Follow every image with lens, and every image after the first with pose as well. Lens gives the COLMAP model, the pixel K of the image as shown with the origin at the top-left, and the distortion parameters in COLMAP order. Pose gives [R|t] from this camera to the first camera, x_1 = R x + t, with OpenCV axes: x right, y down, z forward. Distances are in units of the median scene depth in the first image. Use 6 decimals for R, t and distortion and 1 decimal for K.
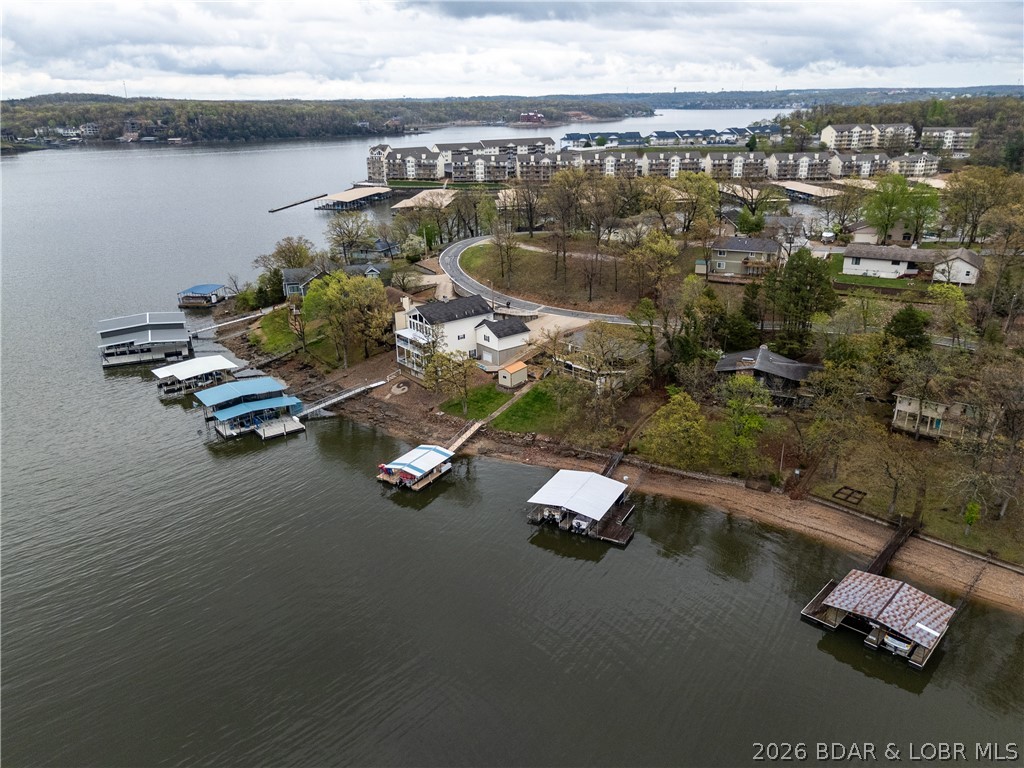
lens RADIAL K [[750.8, 0, 513.1], [0, 750.8, 385.0], [0, 0, 1]] dist [0.066505, -0.058652]
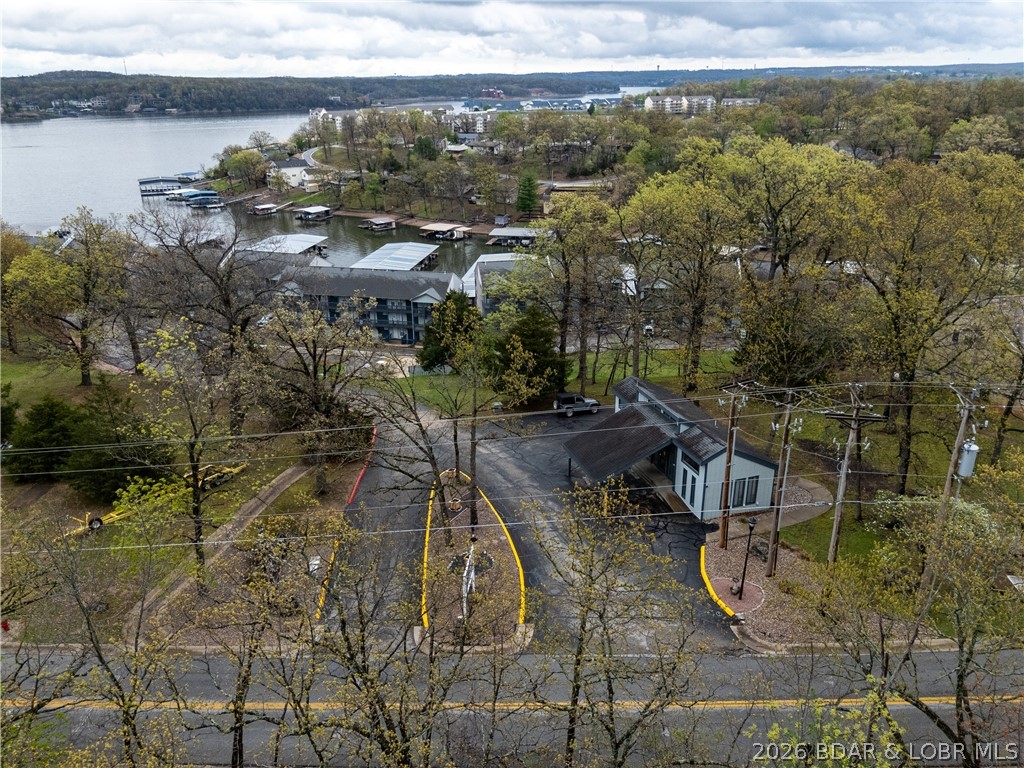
lens RADIAL K [[750.8, 0, 513.1], [0, 750.8, 385.0], [0, 0, 1]] dist [0.066505, -0.058652]
pose [[0.999999, 0.000882, 0.000862, 0.170774], [-0.000903, 0.999688, 0.024968, 0.147858], [-0.000839, -0.024969, 0.999688, -0.387324]]
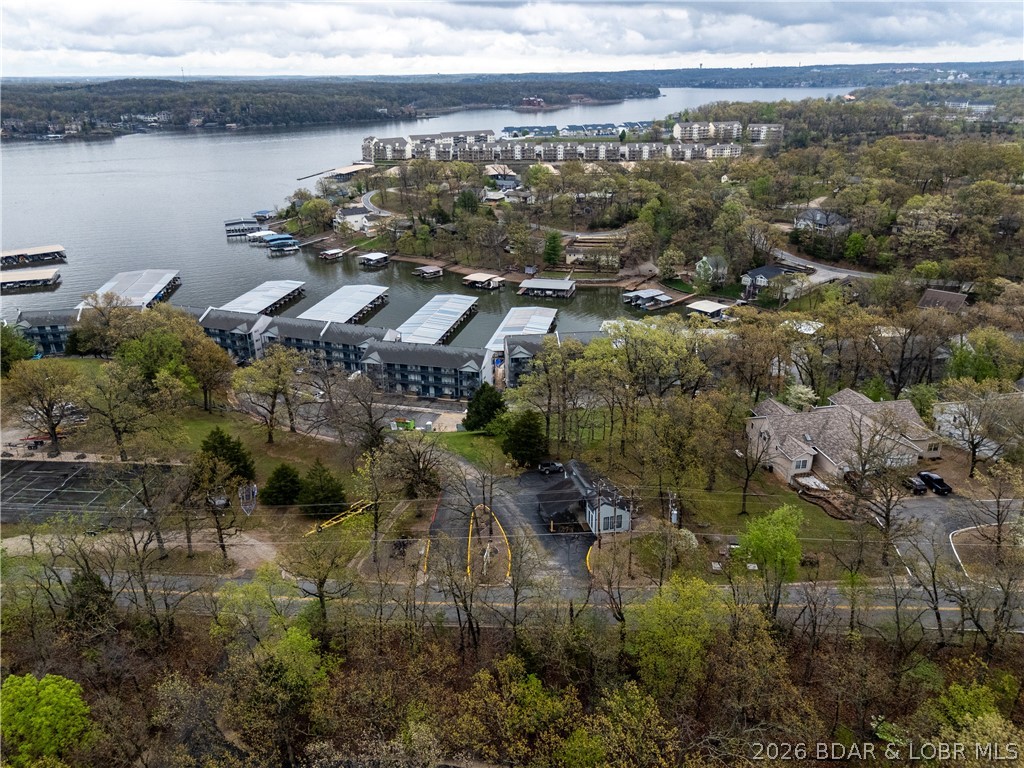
lens RADIAL K [[750.8, 0, 513.1], [0, 750.8, 385.0], [0, 0, 1]] dist [0.066505, -0.058652]
pose [[0.998662, 0.016604, -0.048976, 0.180676], [-0.015082, 0.999397, 0.031276, 0.122371], [0.049466, -0.030495, 0.998310, -0.489684]]
